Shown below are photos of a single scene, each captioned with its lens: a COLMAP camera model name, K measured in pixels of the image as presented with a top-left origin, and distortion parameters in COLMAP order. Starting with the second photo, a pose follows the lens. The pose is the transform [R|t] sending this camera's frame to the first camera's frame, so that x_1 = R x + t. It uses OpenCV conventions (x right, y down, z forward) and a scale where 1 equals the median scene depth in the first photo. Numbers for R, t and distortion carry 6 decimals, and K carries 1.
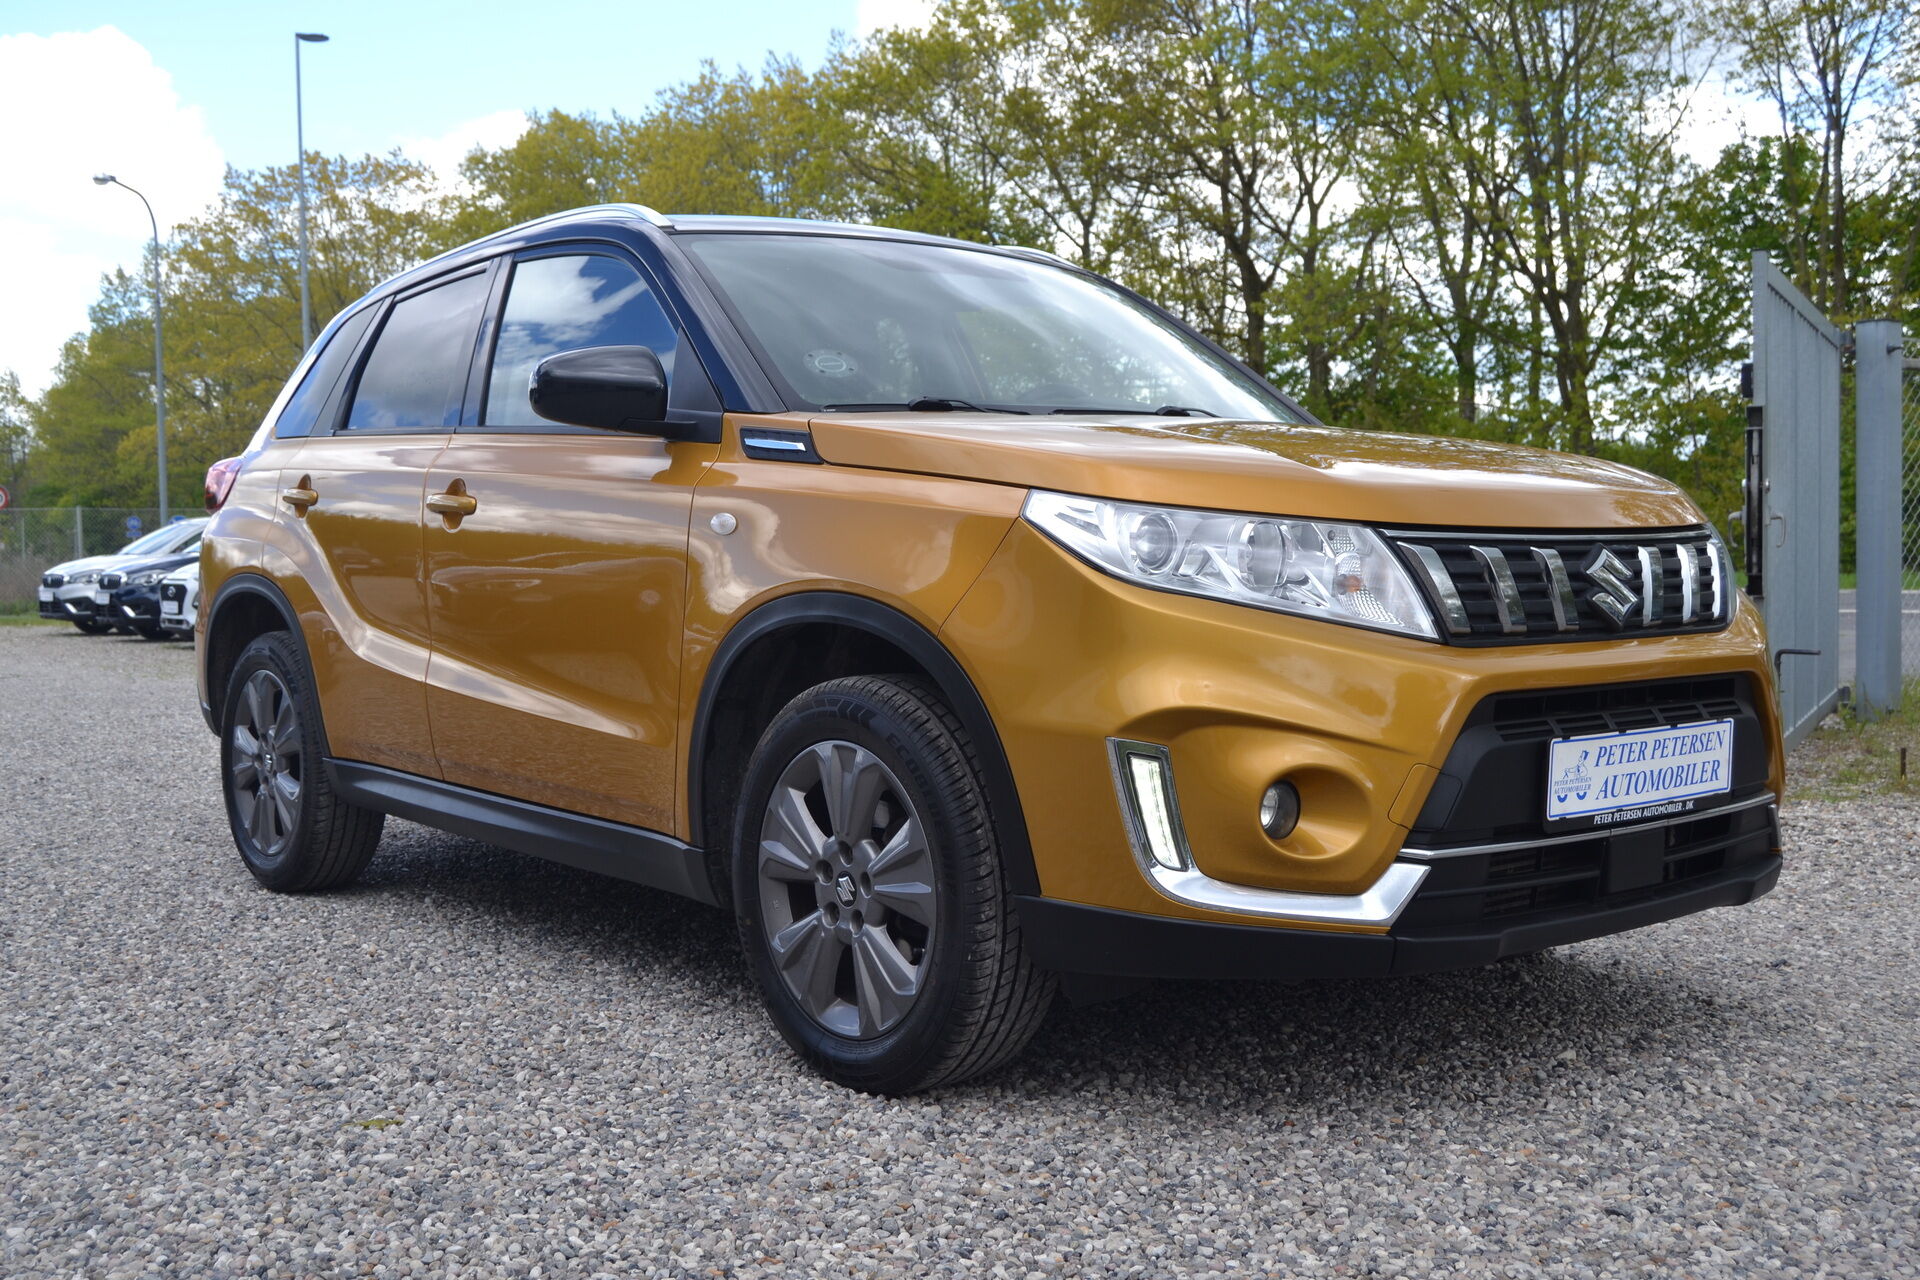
lens RADIAL K [[2002.1, 0, 962.9], [0, 2002.1, 585.1], [0, 0, 1]] dist [0.001110, -0.024277]
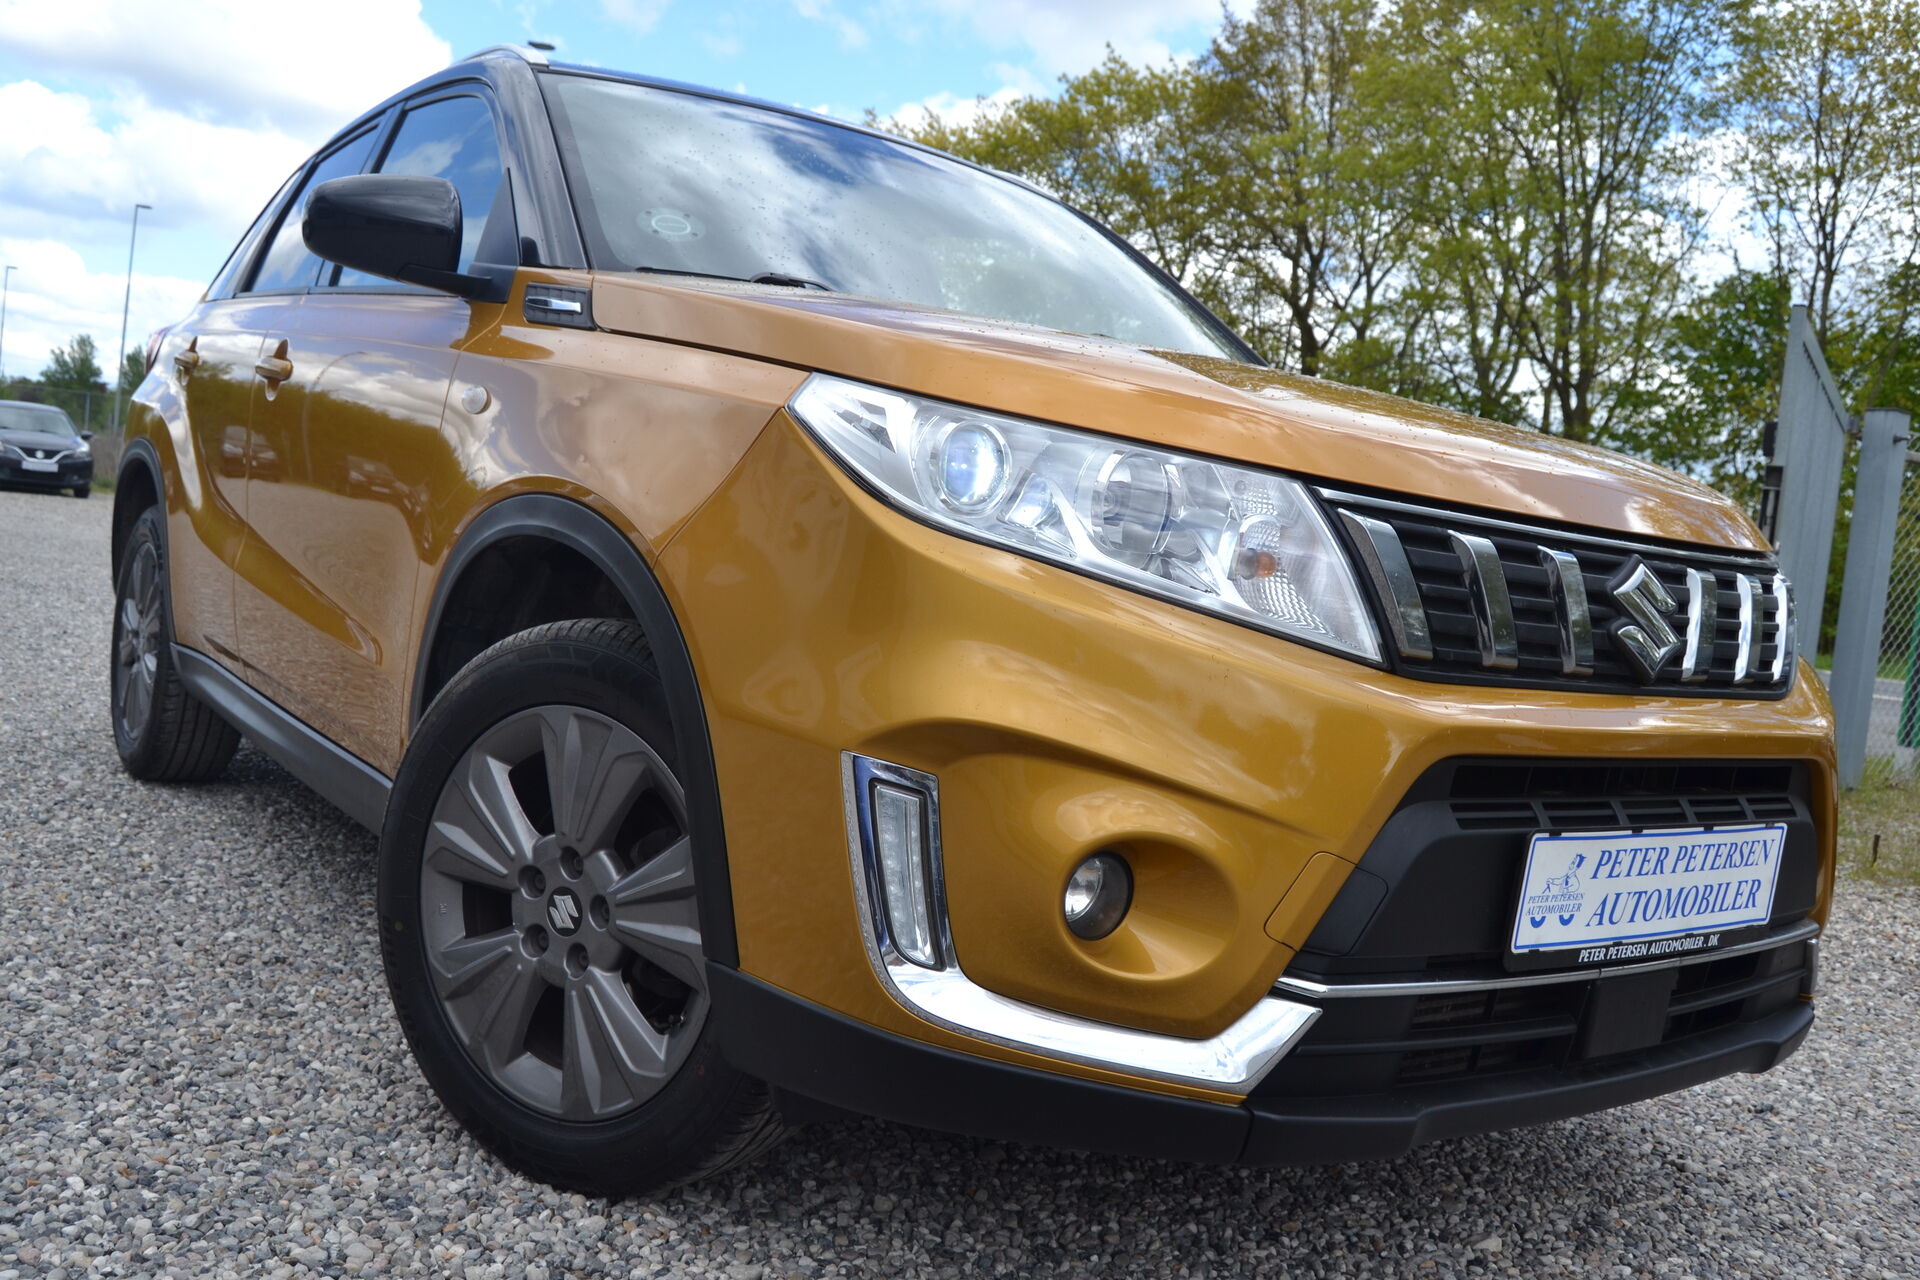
lens RADIAL K [[1673.6, 0, 914.2], [0, 1673.6, 639.4], [0, 0, 1]] dist [-0.074902, 0.019406]
pose [[0.990575, 0.119174, -0.067521, 0.102629], [-0.116153, 0.992117, 0.047044, 0.009585], [0.072596, -0.038758, 0.996608, 0.376815]]
